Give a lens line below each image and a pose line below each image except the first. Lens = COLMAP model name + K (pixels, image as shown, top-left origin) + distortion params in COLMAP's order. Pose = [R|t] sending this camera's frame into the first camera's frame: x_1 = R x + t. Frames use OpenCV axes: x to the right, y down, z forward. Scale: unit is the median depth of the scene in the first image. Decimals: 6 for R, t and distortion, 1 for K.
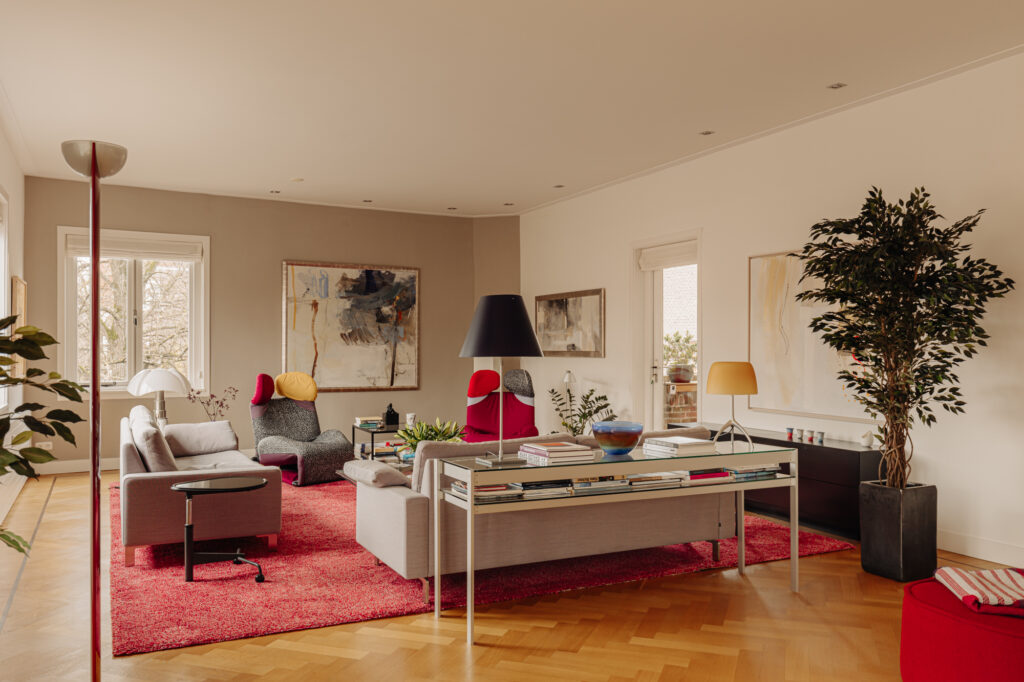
lens RADIAL K [[814.3, 0, 504.4], [0, 814.3, 349.8], [0, 0, 1]] dist [-0.015963, -0.006787]
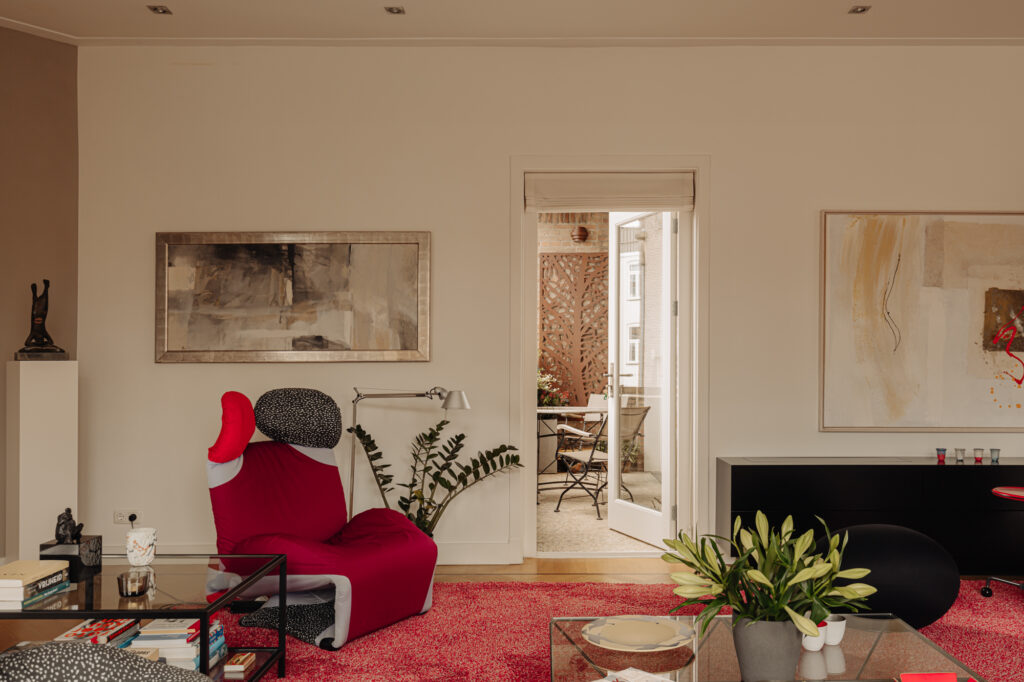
lens RADIAL K [[870.0, 0, 553.1], [0, 870.0, 373.0], [0, 0, 1]] dist [-0.002843, -0.004532]
pose [[0.432171, -0.010412, 0.901732, -0.334428], [0.005617, 0.999945, 0.008855, 0.011628], [-0.901774, 0.001238, 0.432205, 0.628538]]
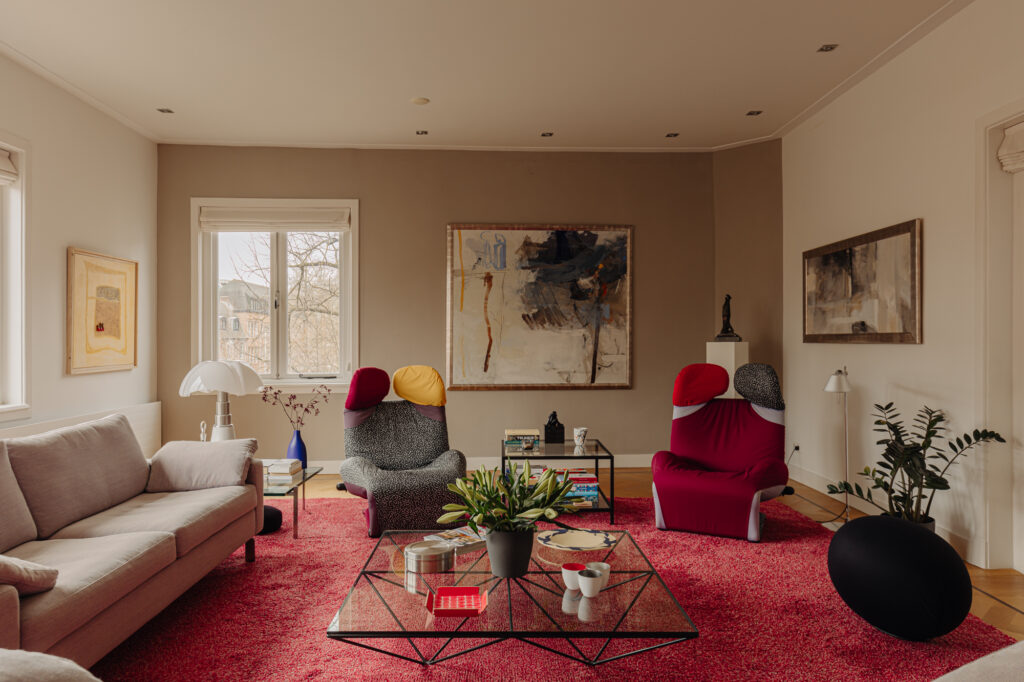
lens RADIAL K [[675.1, 0, 492.8], [0, 675.1, 348.4], [0, 0, 1]] dist [0.002586, -0.000987]
pose [[0.891981, -0.001957, -0.452068, 0.065593], [0.006791, 0.999936, 0.009071, 0.006273], [0.452022, -0.011161, 0.891937, 0.424072]]
